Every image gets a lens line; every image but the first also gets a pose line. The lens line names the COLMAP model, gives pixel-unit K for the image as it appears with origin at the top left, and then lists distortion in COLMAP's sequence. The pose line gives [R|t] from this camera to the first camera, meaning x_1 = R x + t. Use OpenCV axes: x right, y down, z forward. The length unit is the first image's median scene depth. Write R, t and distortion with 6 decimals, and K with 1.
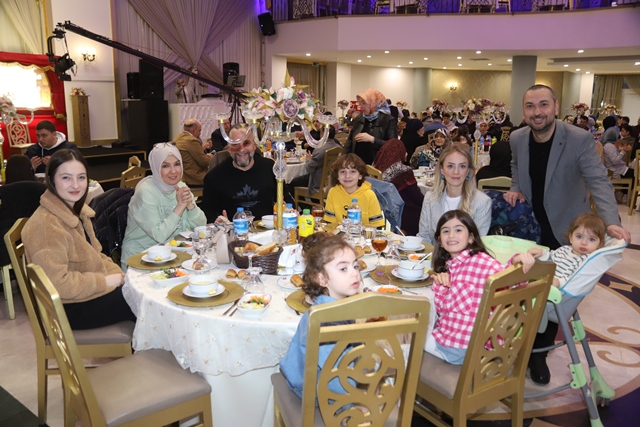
lens RADIAL K [[545.8, 0, 320.0], [0, 545.8, 213.5], [0, 0, 1]] dist [-0.176425, 0.185347]
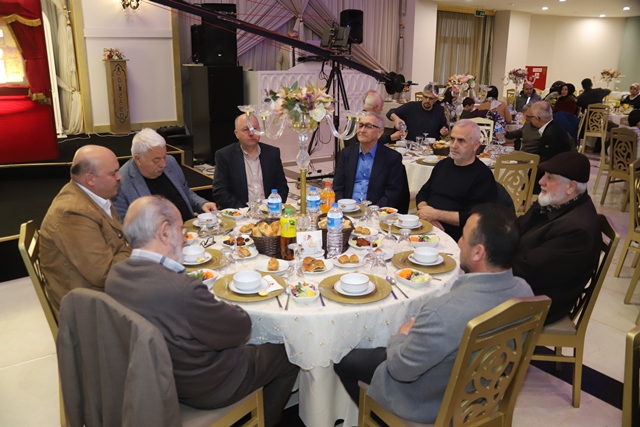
lens RADIAL K [[545.8, 0, 320.0], [0, 545.8, 213.5], [0, 0, 1]] dist [-0.176425, 0.185347]
pose [[0.957119, 0.079644, -0.278531, 0.007974], [-0.057725, 0.994618, 0.086041, -0.087276], [0.283885, -0.066273, 0.956565, 0.355578]]
